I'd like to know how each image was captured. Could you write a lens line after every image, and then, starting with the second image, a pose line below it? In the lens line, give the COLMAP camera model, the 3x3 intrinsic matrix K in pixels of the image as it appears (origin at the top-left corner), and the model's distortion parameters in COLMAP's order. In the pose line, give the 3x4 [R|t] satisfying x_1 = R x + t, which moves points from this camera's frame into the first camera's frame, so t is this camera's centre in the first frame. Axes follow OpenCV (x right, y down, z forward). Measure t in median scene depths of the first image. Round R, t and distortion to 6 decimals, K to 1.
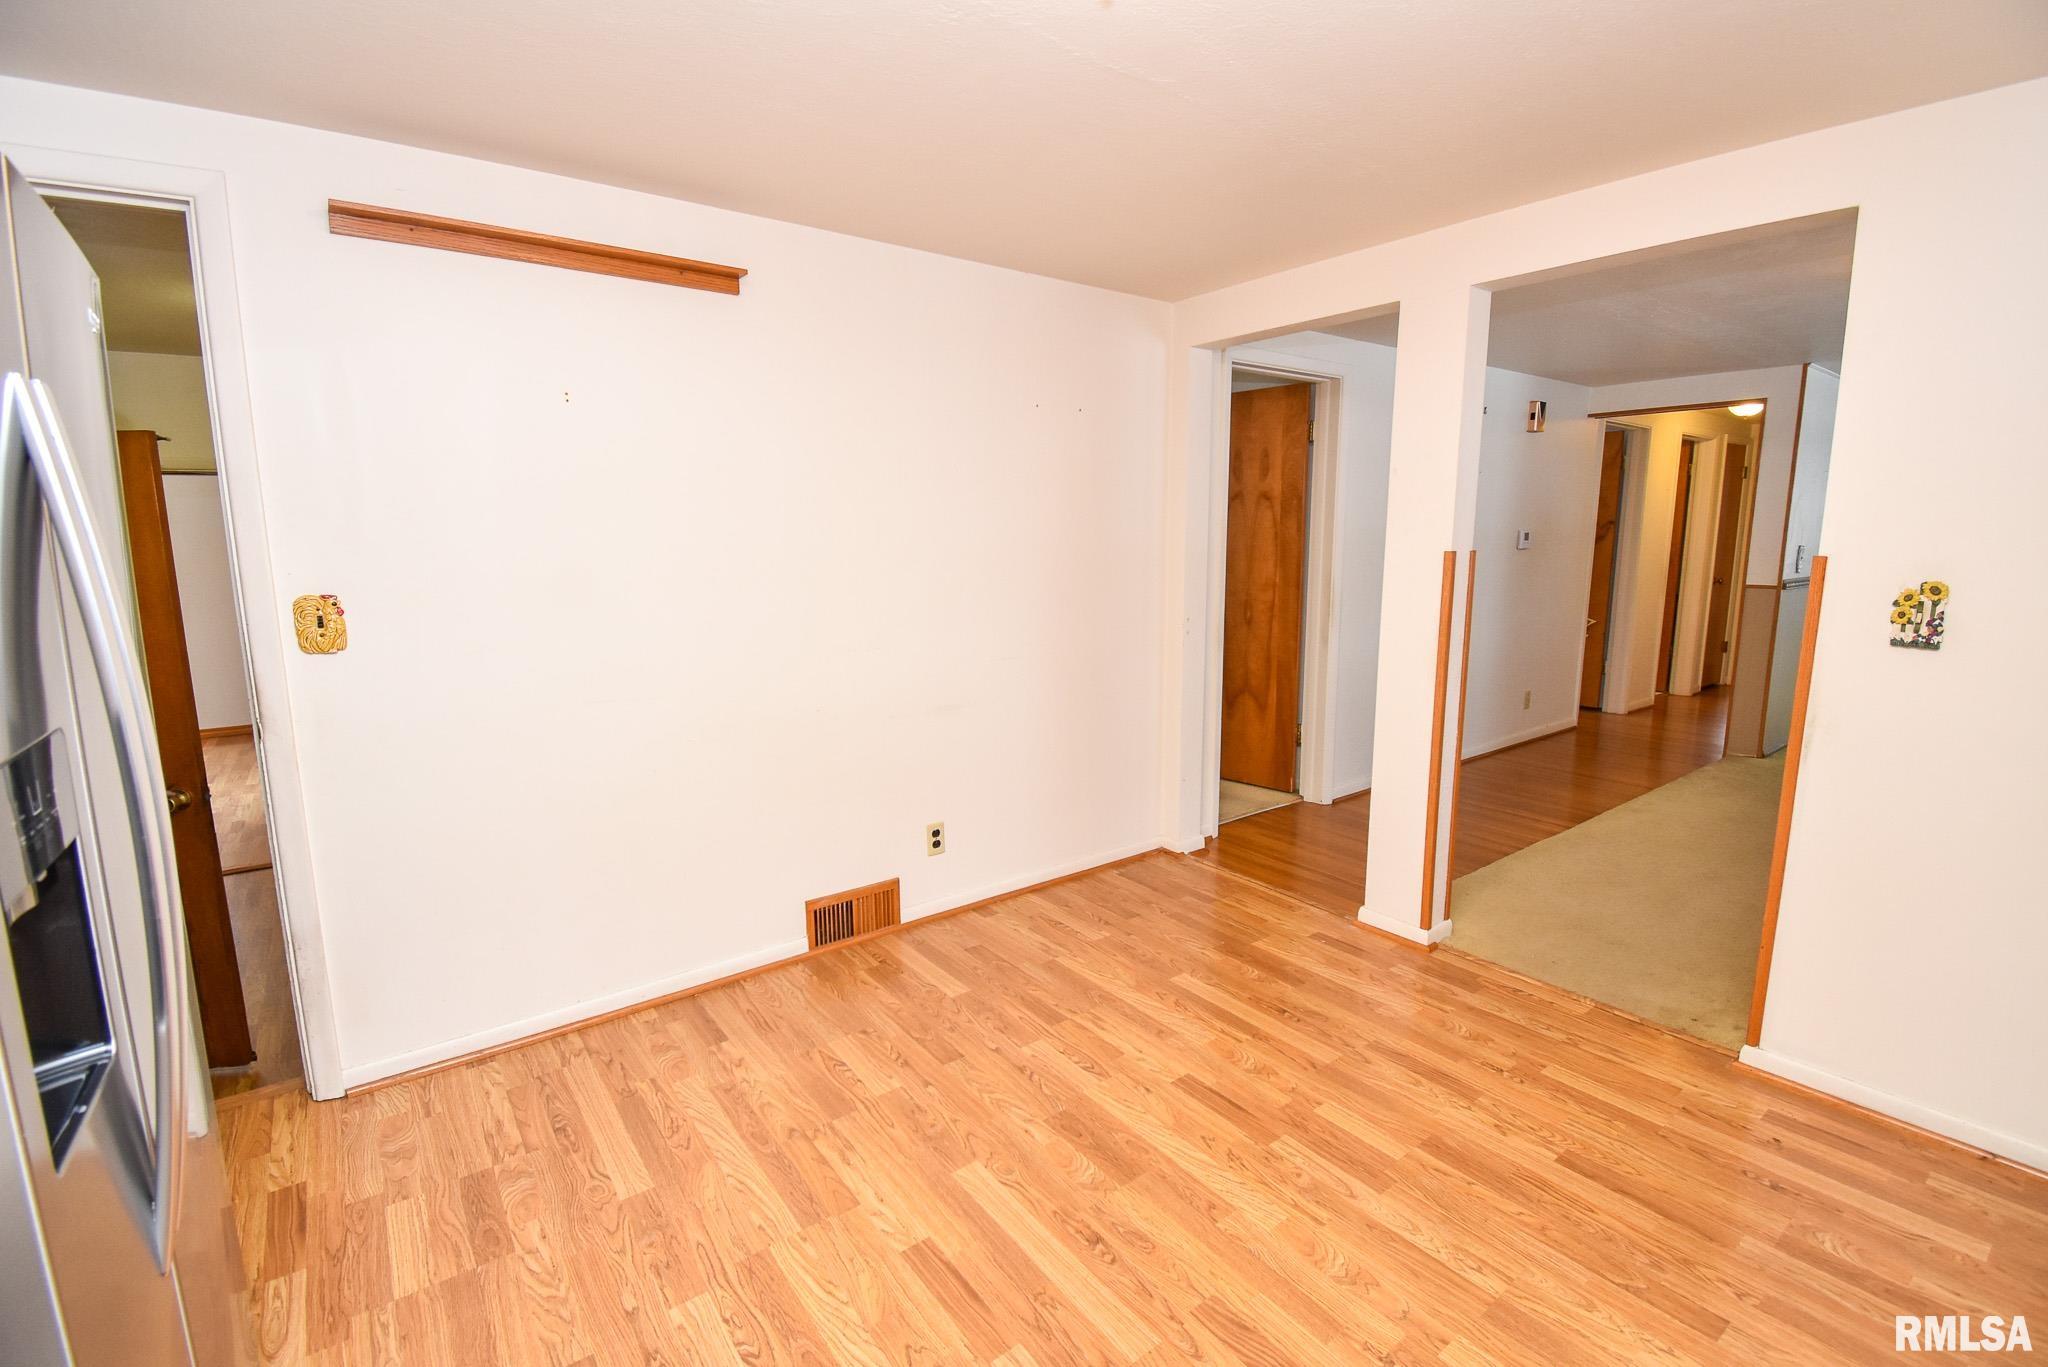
lens RADIAL K [[893.9, 0, 1019.3], [0, 893.9, 678.7], [0, 0, 1]] dist [0.016184, -0.025725]
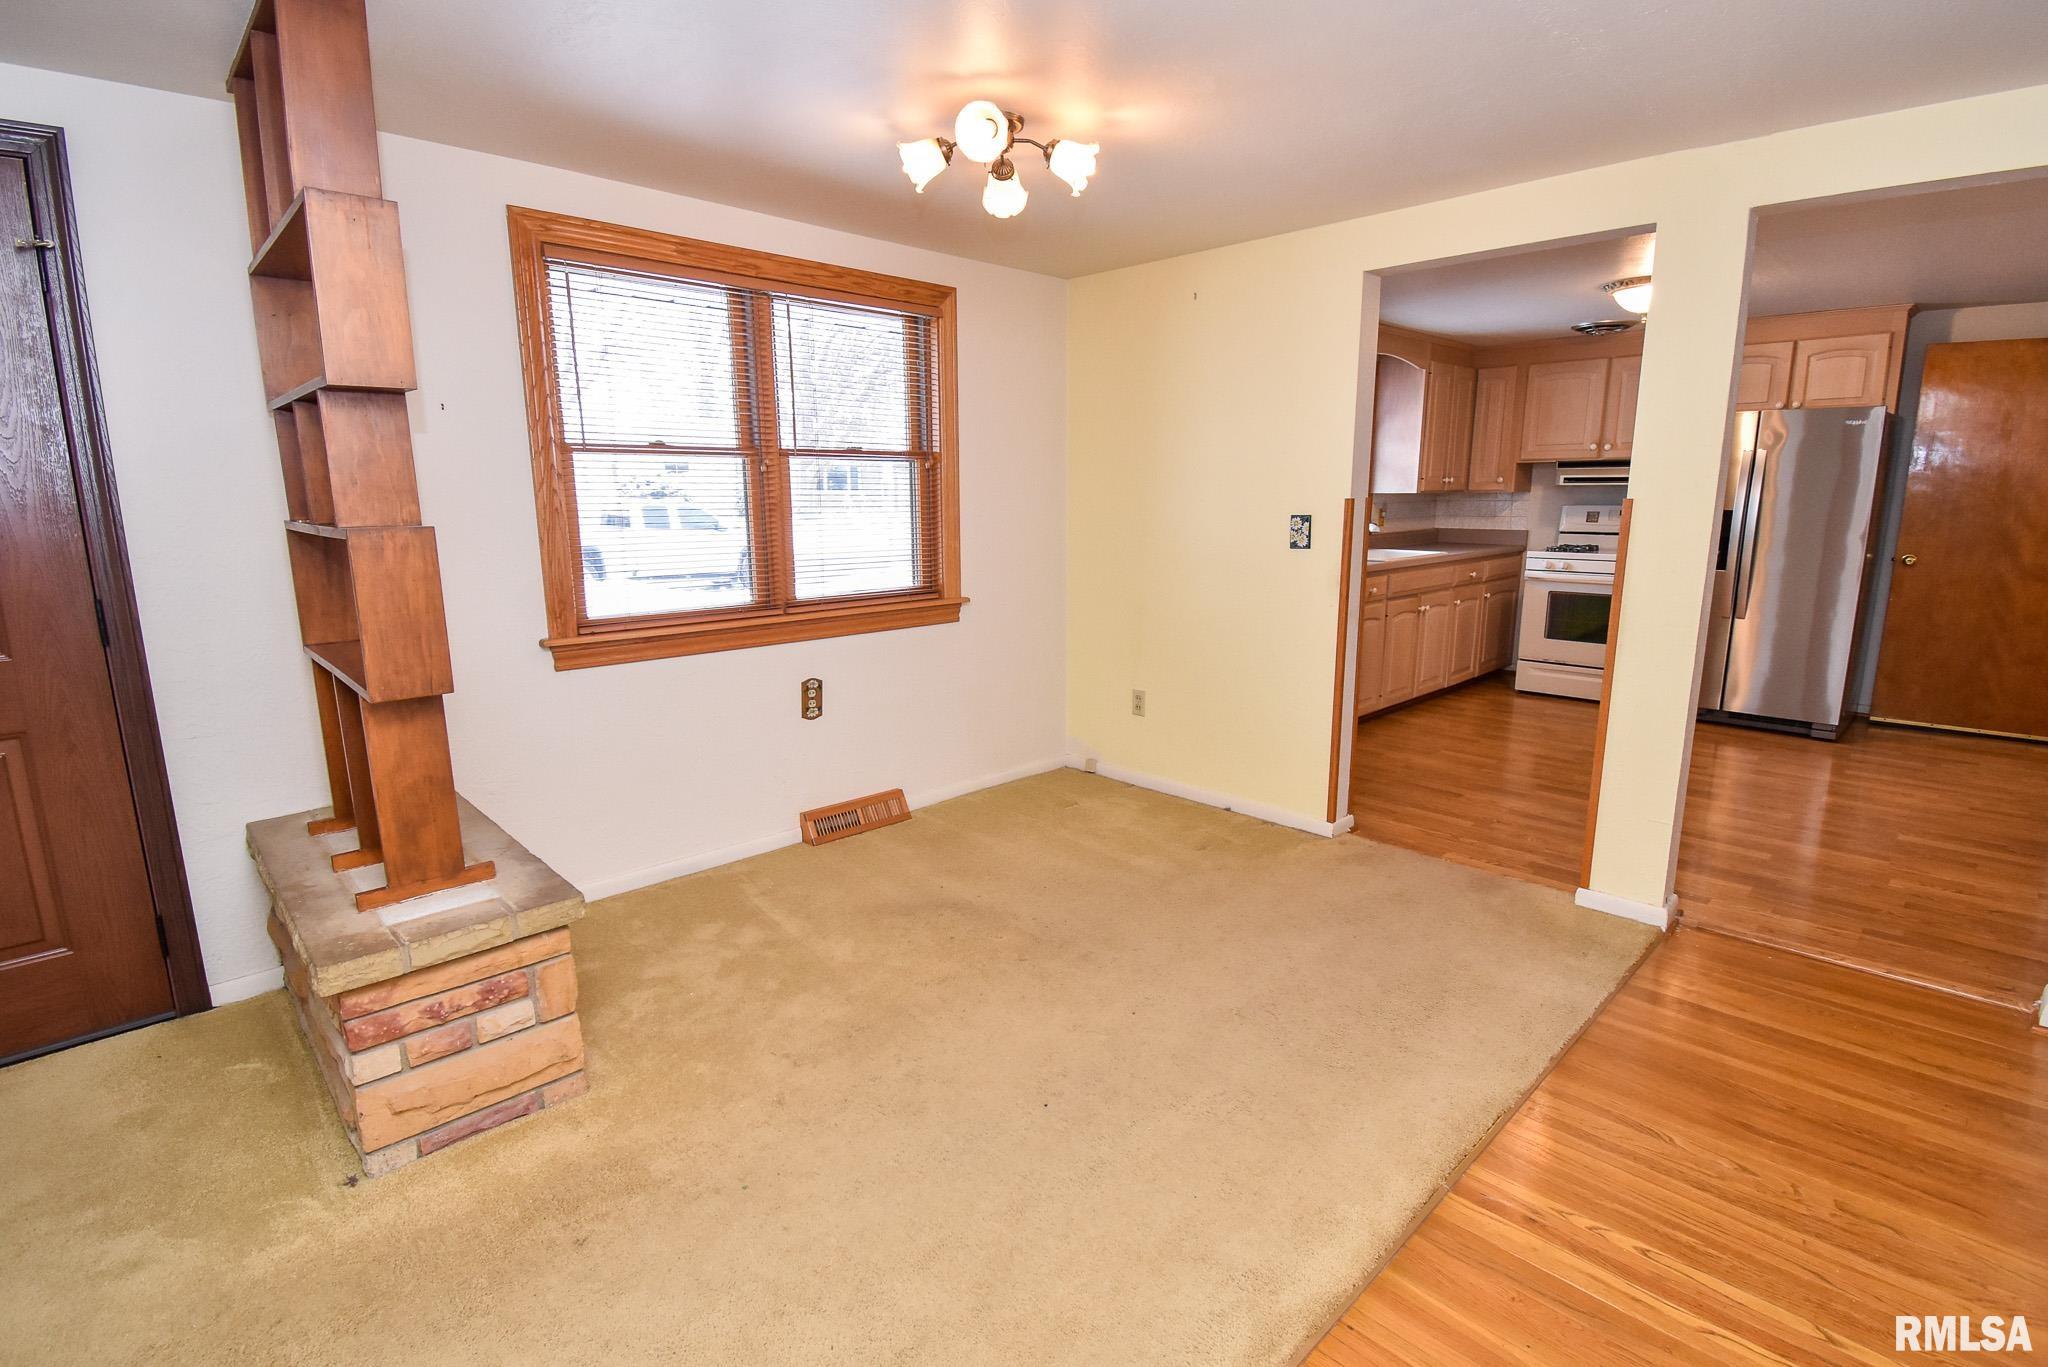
lens RADIAL K [[975.5, 0, 1024.0], [0, 975.5, 683.5], [0, 0, 1]] dist [0.015749, -0.022874]
pose [[-0.990703, 0.039698, -0.130125, 1.813366], [-0.008512, 0.936518, 0.350515, -0.447475], [0.135779, 0.348364, -0.927473, 2.752424]]
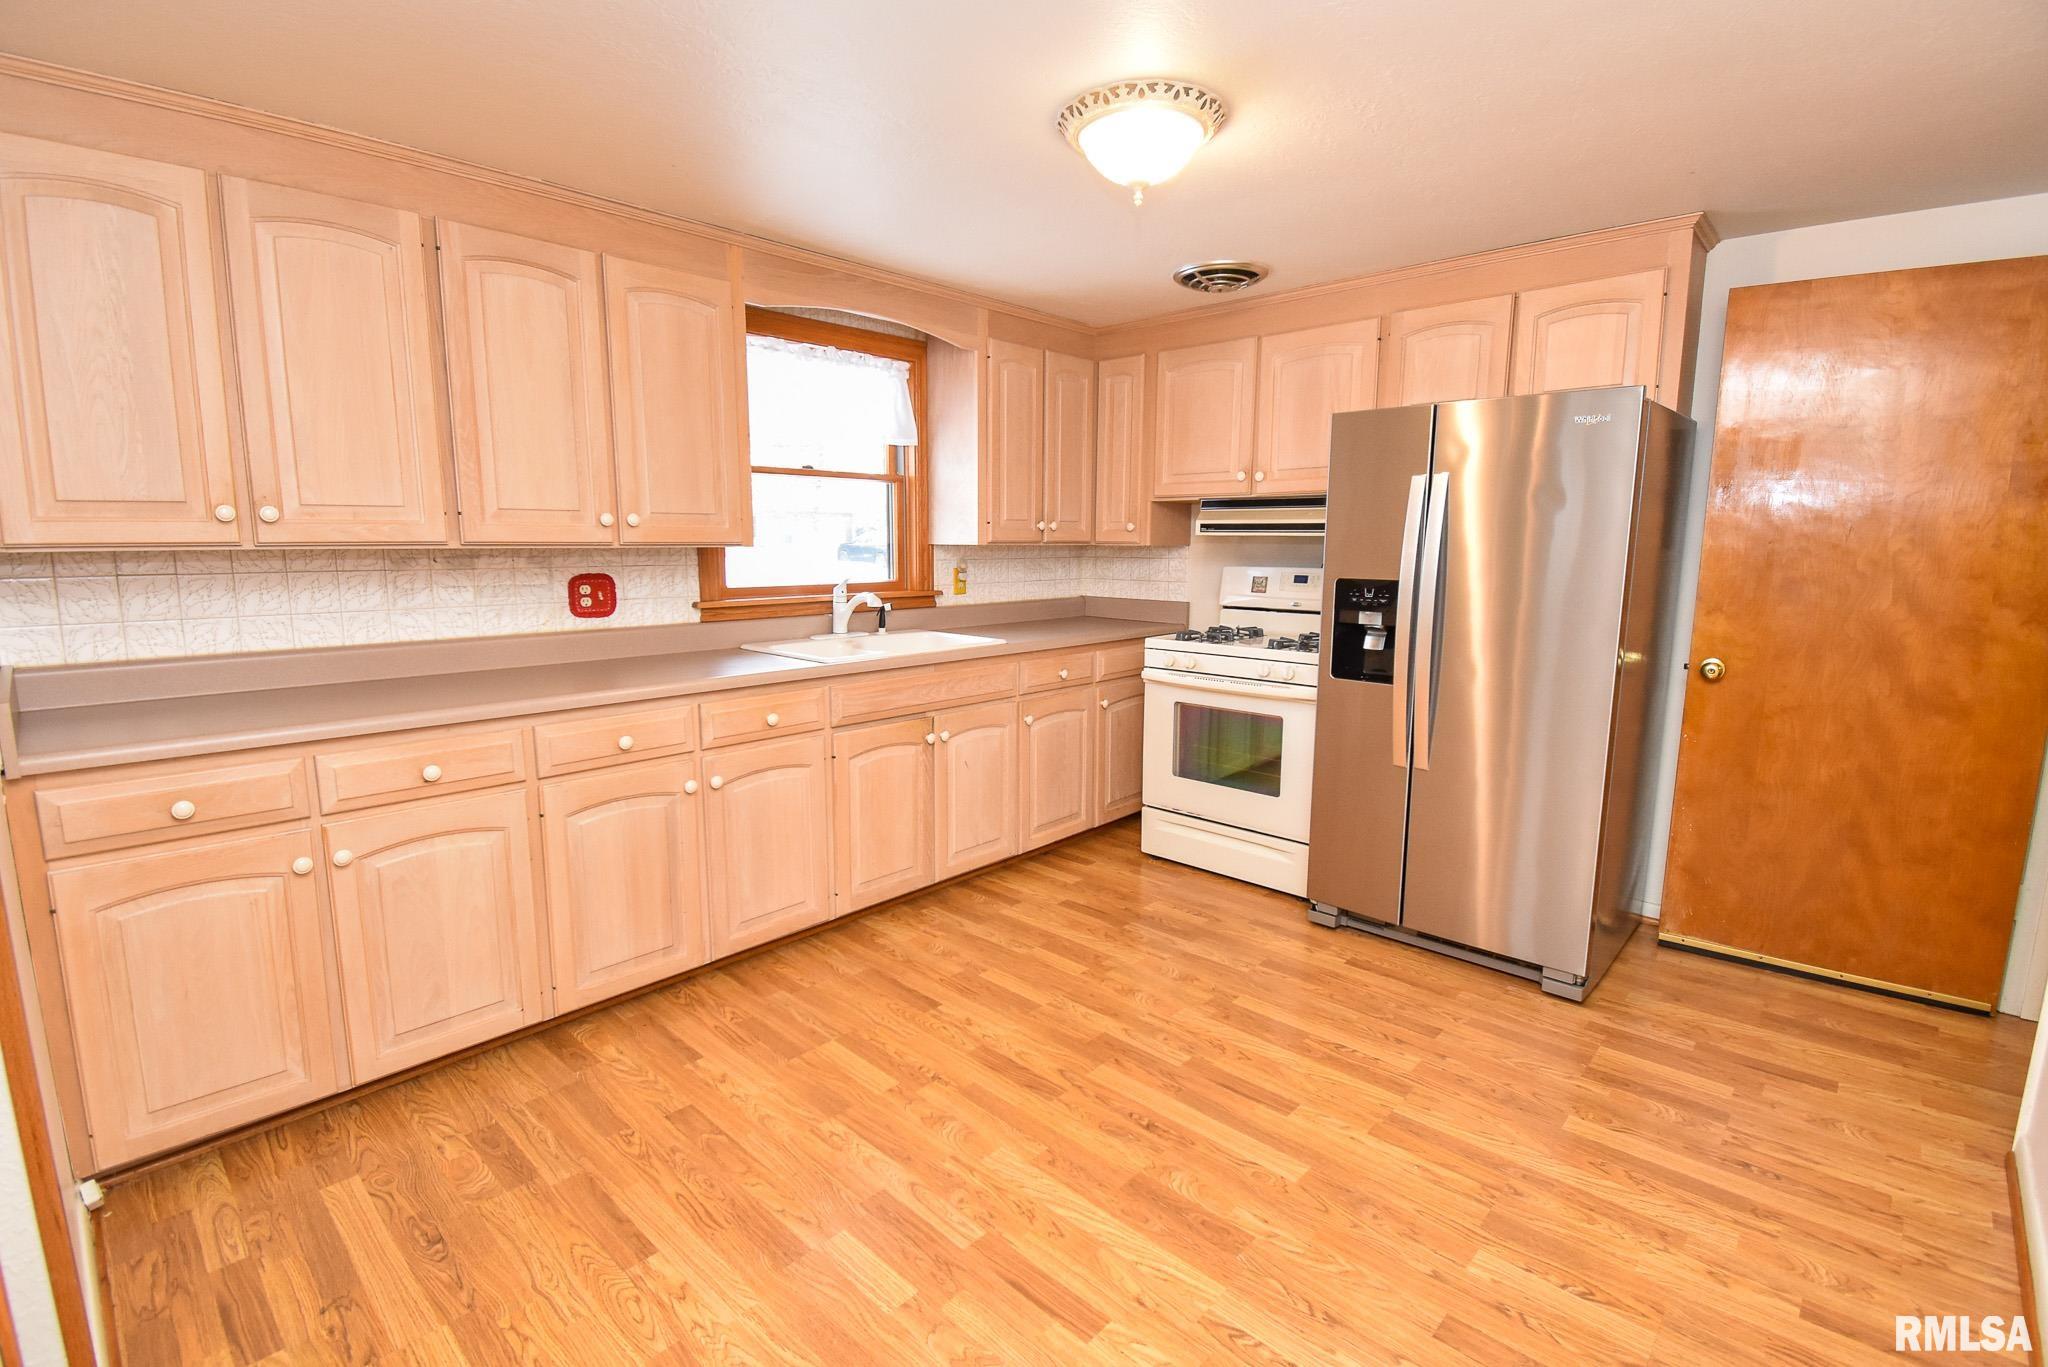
lens RADIAL K [[934.0, 0, 1029.5], [0, 934.0, 682.9], [0, 0, 1]] dist [0.019451, -0.023667]
pose [[-0.983145, 0.029485, -0.180434, 0.386091], [-0.028050, 0.950899, 0.308226, -0.254633], [0.180662, 0.308092, -0.934045, 1.690755]]
